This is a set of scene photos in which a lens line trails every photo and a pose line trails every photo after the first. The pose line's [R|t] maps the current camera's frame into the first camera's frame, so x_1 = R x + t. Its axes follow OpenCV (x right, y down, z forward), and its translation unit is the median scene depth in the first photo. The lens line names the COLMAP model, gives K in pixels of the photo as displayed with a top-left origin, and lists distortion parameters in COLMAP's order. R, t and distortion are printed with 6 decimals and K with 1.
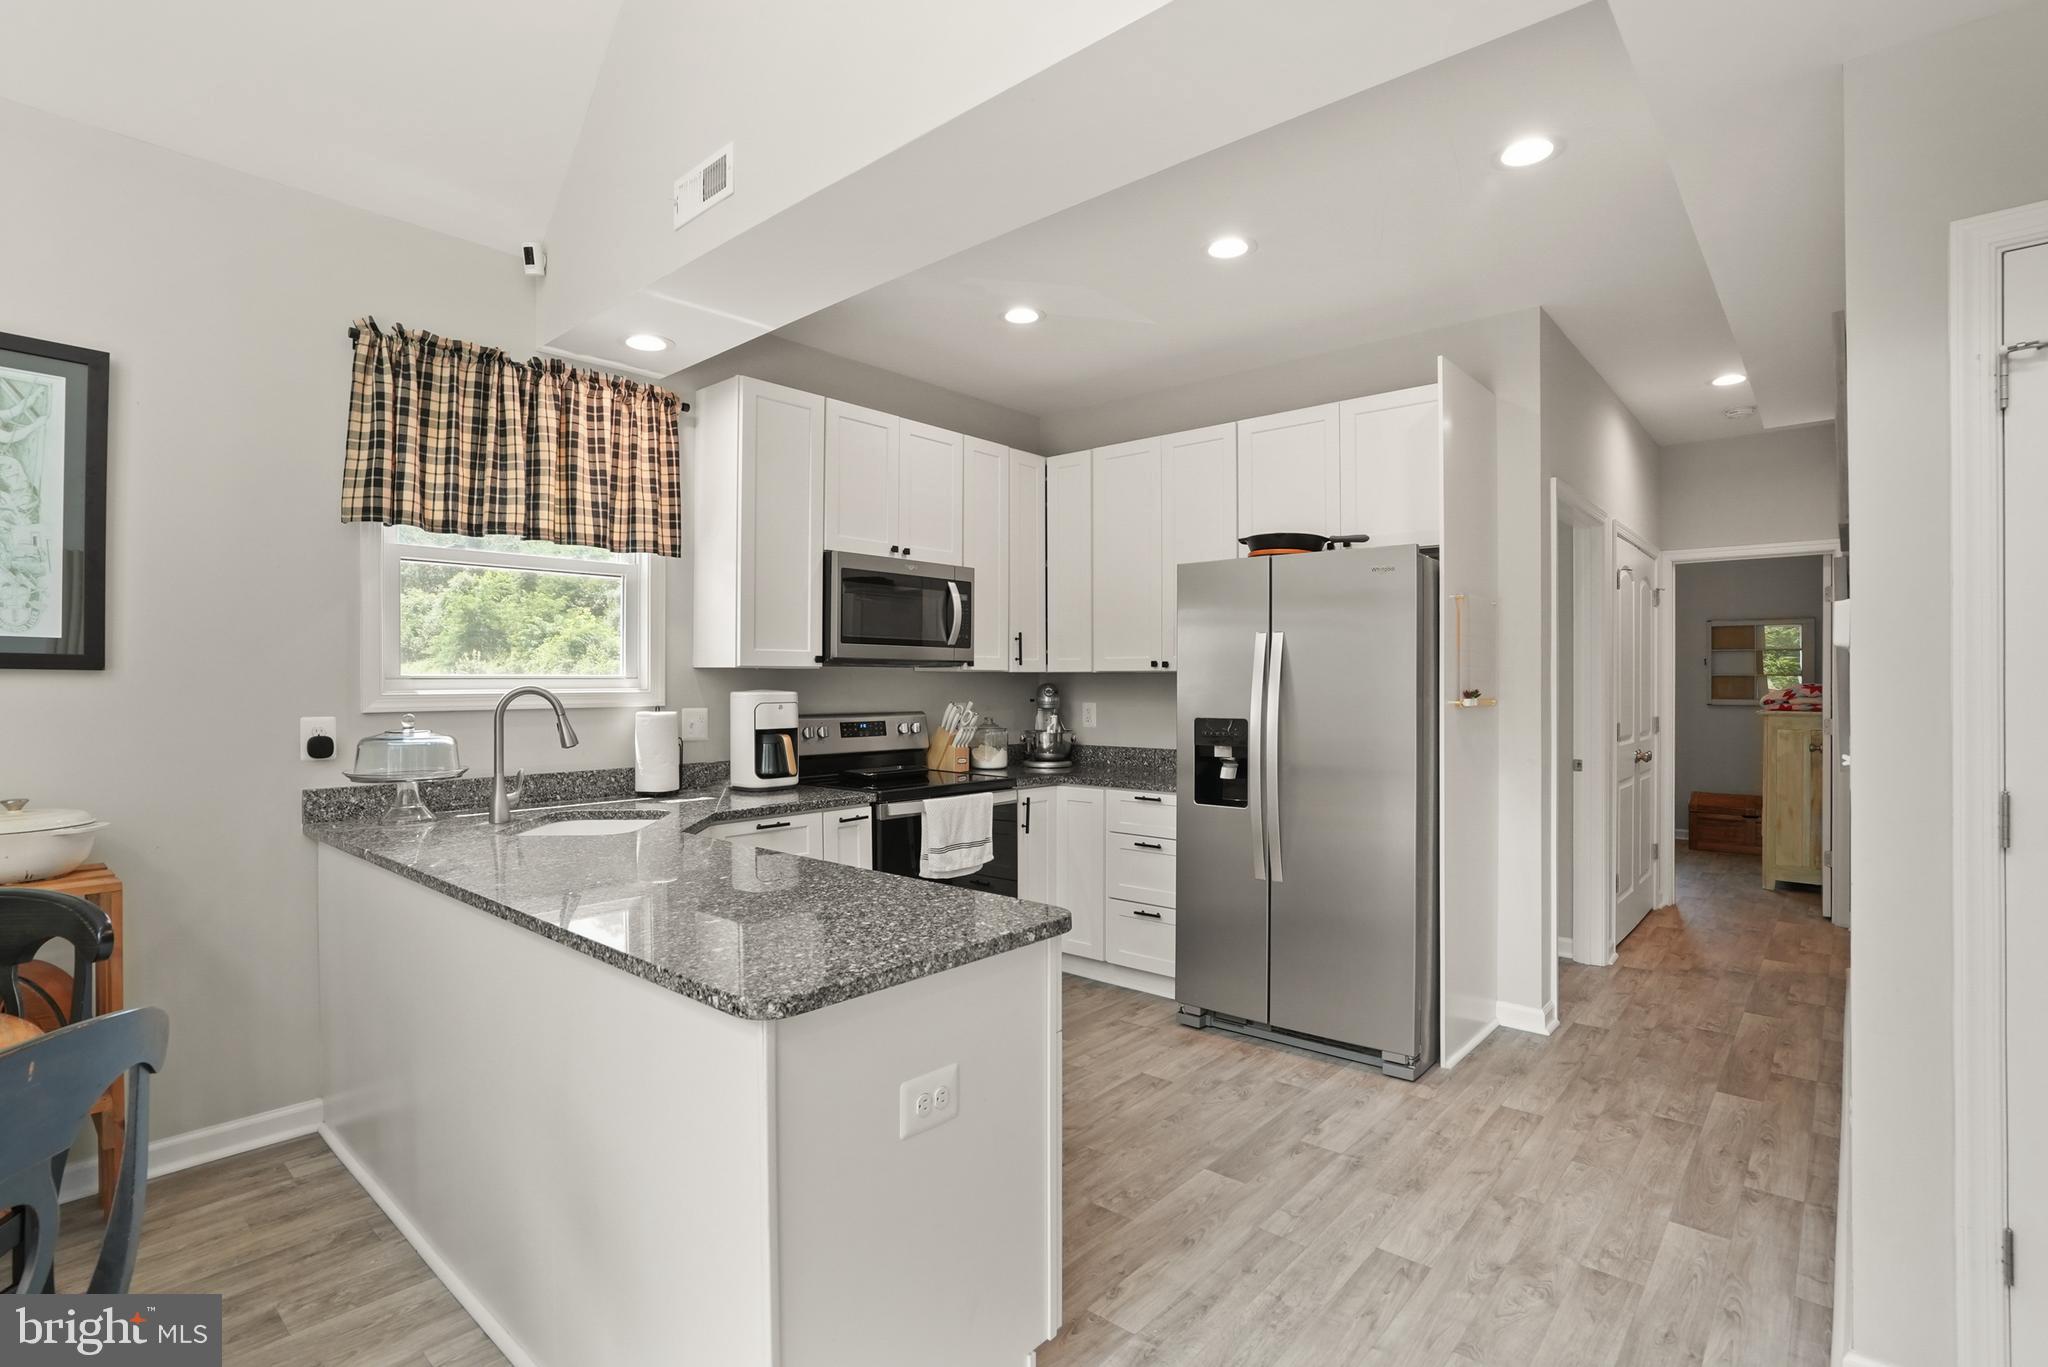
lens RADIAL K [[974.4, 0, 1012.3], [0, 974.4, 685.1], [0, 0, 1]] dist [-0.050424, 0.019687]
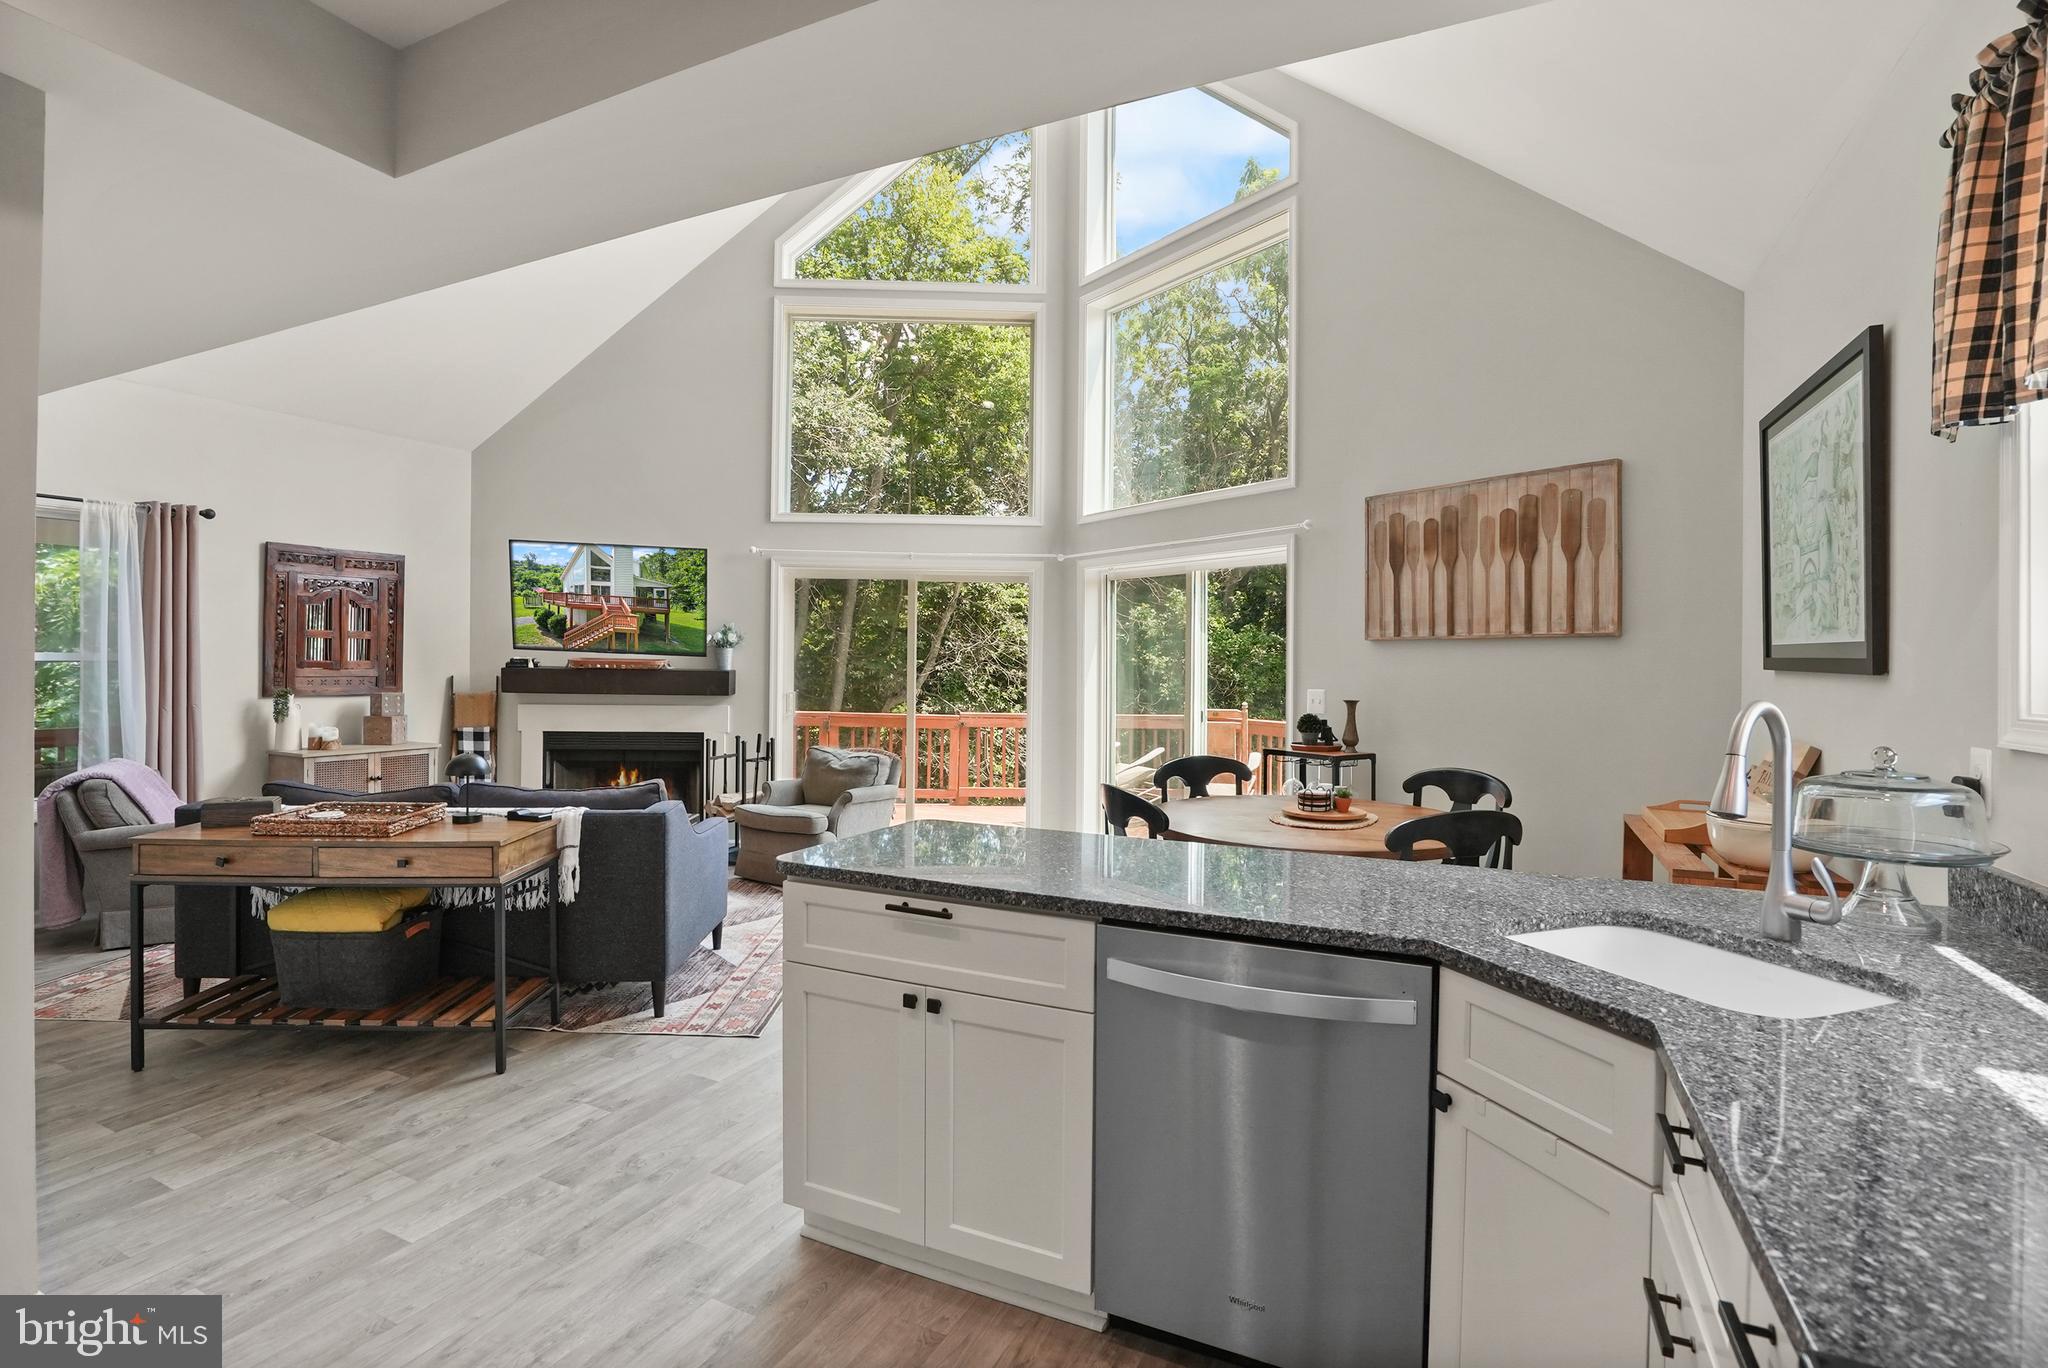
lens RADIAL K [[987.4, 0, 1021.3], [0, 987.4, 660.3], [0, 0, 1]] dist [-0.053095, 0.021133]
pose [[-0.961638, -0.007841, -0.274208, 0.055693], [-0.009237, 0.999950, 0.003802, -0.019486], [0.274165, 0.006189, -0.961663, 1.208474]]
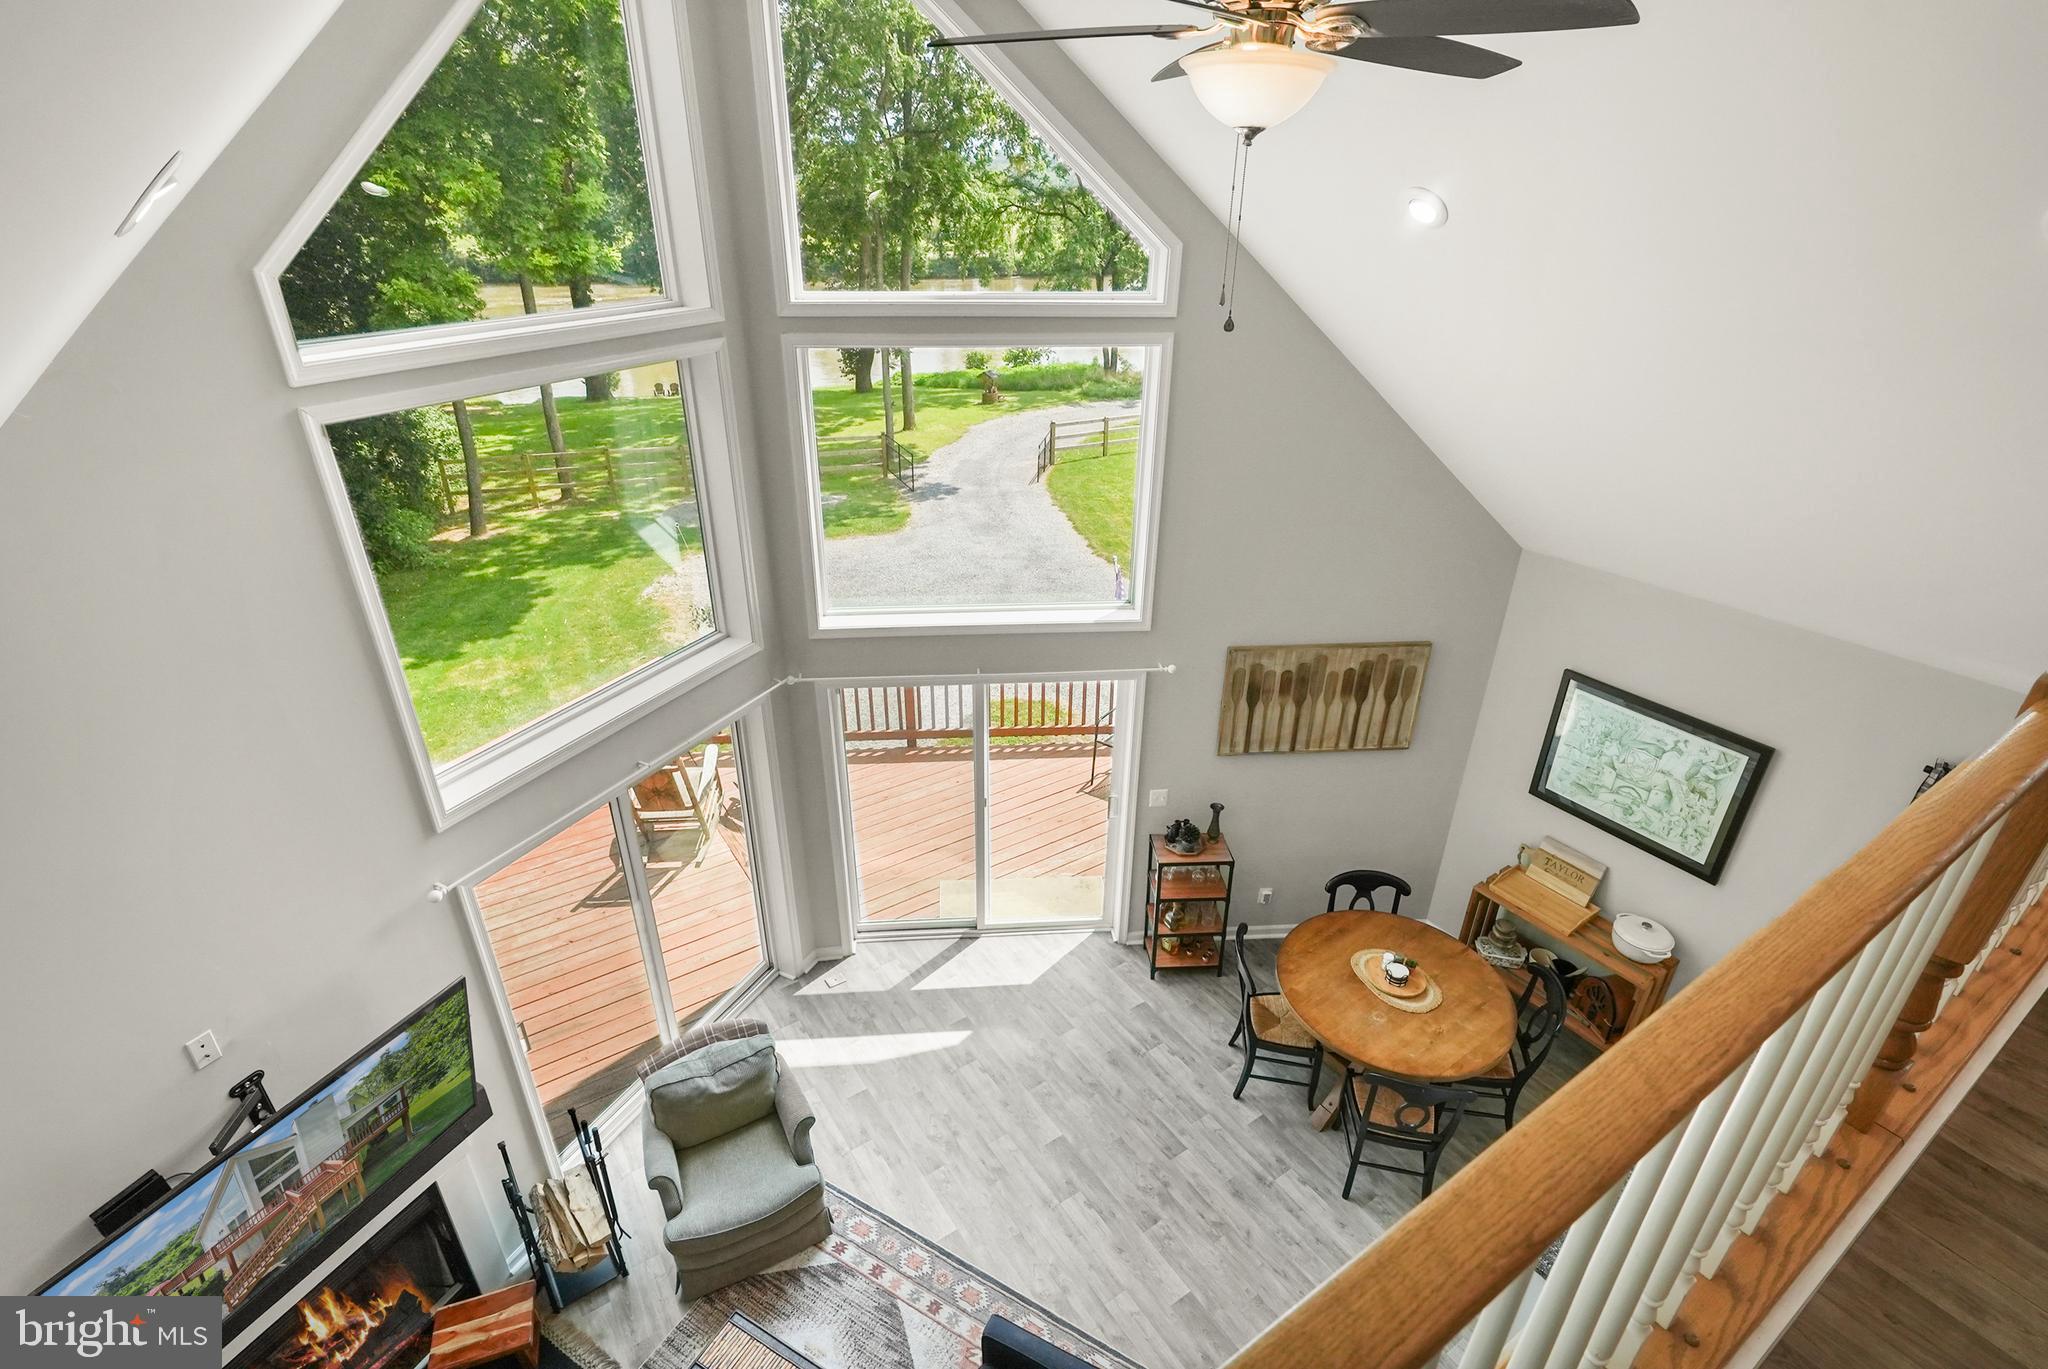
lens RADIAL K [[969.5, 0, 1015.7], [0, 969.5, 690.0], [0, 0, 1]] dist [-0.001301, 0.000166]
pose [[-0.243459, 0.442973, -0.862846, 0.711680], [-0.012334, 0.888127, 0.459432, -0.946031], [0.969833, 0.122495, -0.210759, -0.035235]]
